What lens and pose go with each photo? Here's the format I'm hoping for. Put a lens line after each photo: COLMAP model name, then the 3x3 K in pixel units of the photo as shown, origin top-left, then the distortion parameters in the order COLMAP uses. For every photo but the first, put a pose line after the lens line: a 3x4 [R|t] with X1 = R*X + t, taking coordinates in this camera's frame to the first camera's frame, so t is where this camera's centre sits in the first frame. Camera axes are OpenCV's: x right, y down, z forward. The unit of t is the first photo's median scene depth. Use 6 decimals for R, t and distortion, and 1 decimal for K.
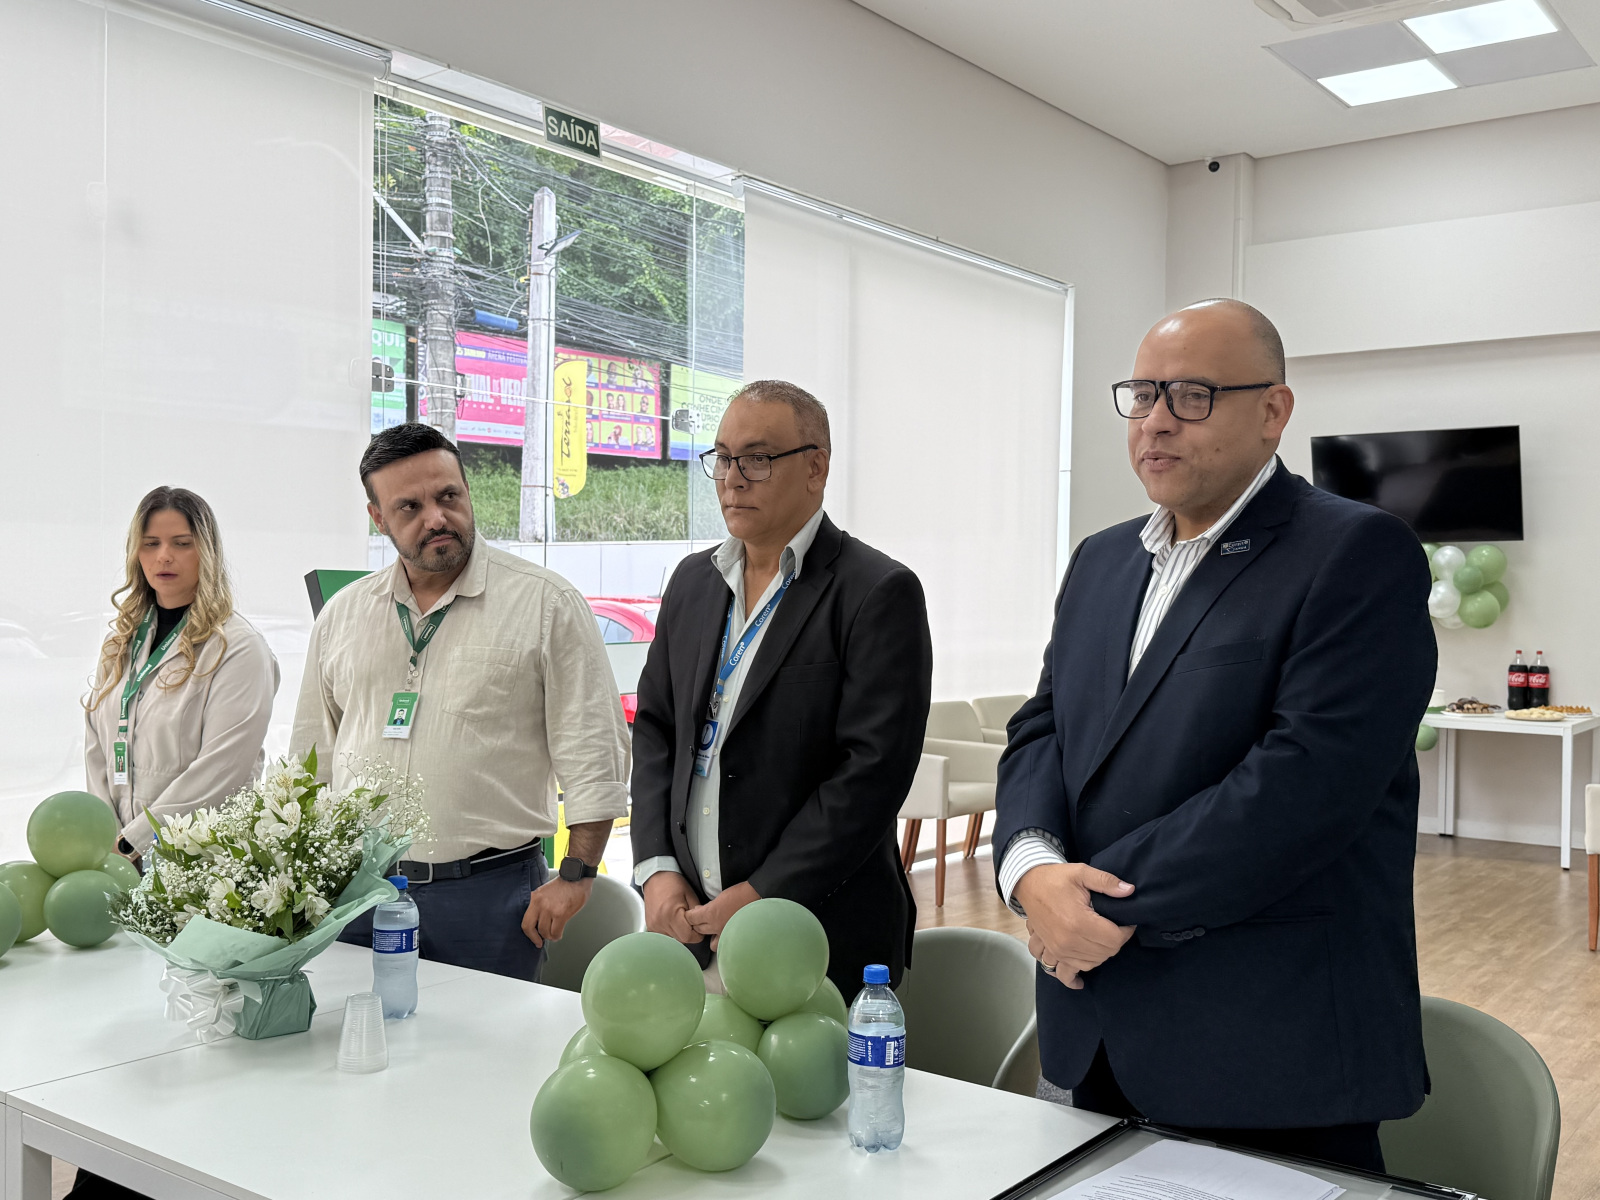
lens RADIAL K [[1588.7, 0, 800.0], [0, 1588.7, 600.0], [0, 0, 1]] dist [0.209629, -0.417256]
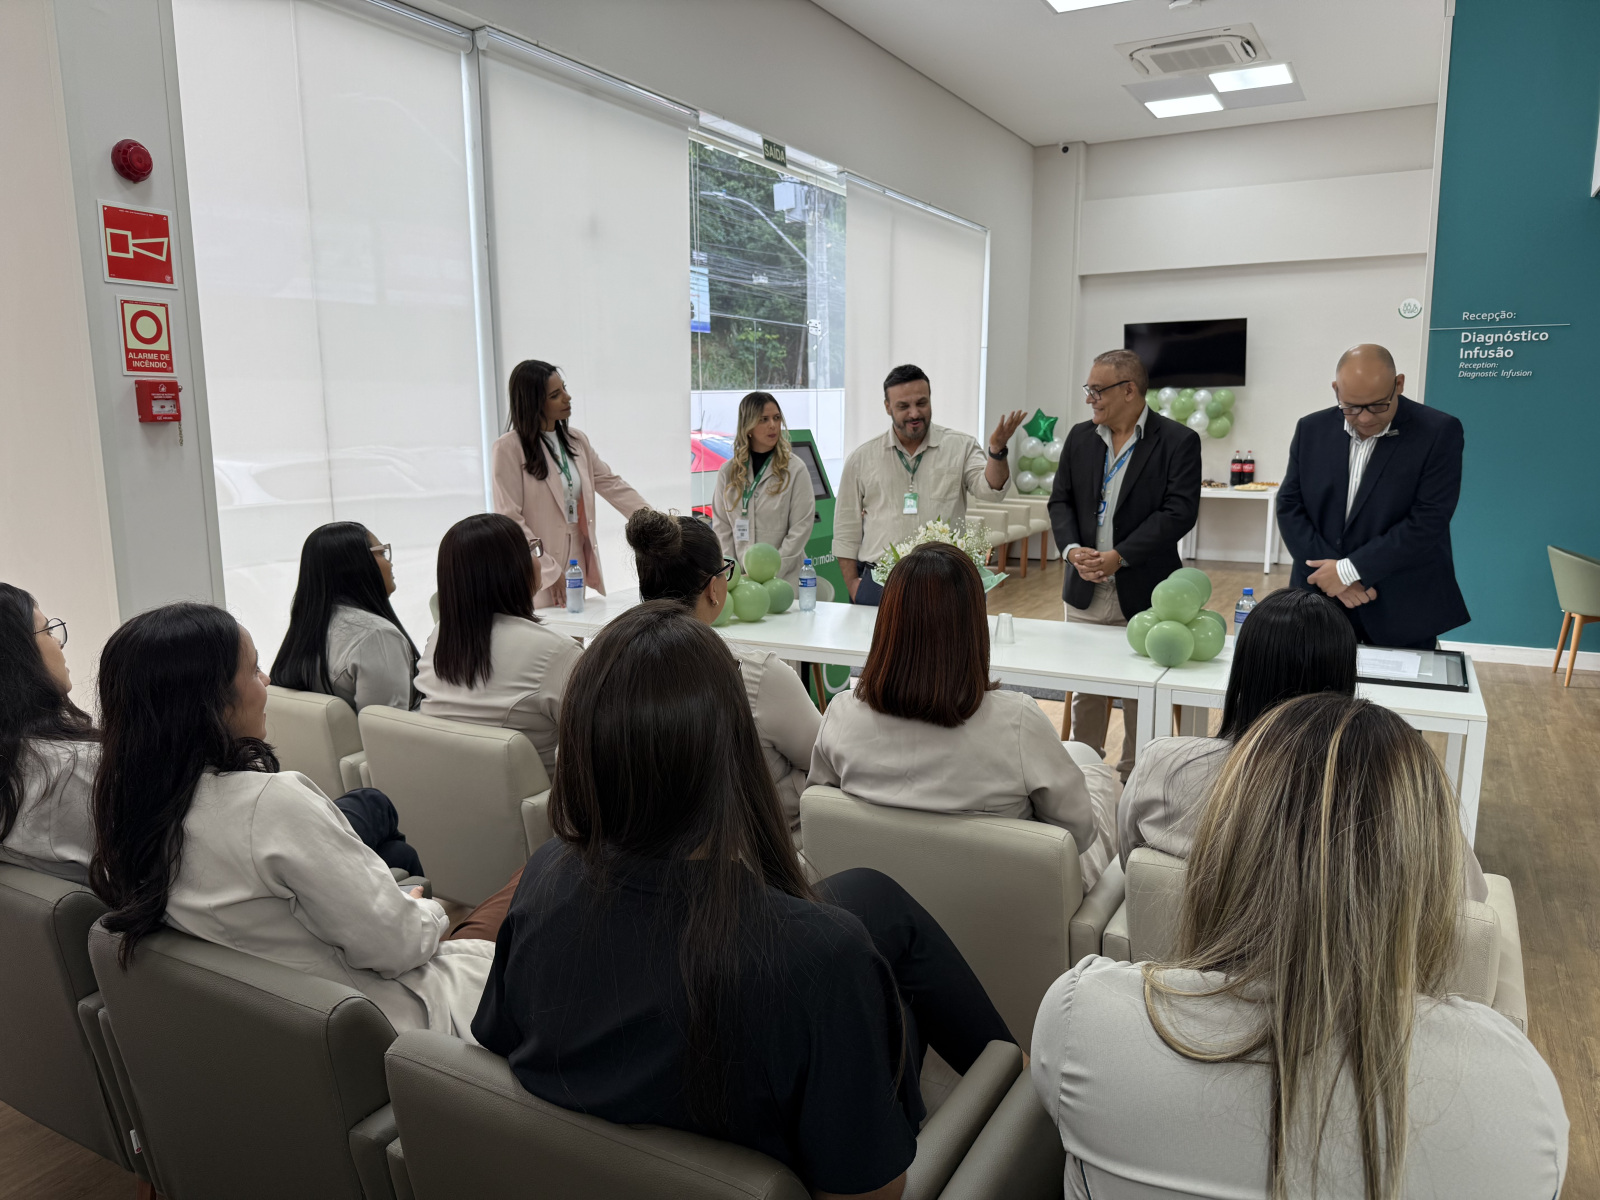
lens RADIAL K [[1145.3, 0, 804.2], [0, 1145.3, 609.1], [0, 0, 1]] dist [0.102696, -0.168834]
pose [[0.988175, -0.043703, 0.146969, -0.301914], [0.019224, 0.986269, 0.164023, -0.020983], [-0.152119, -0.159258, 0.975447, -0.240452]]
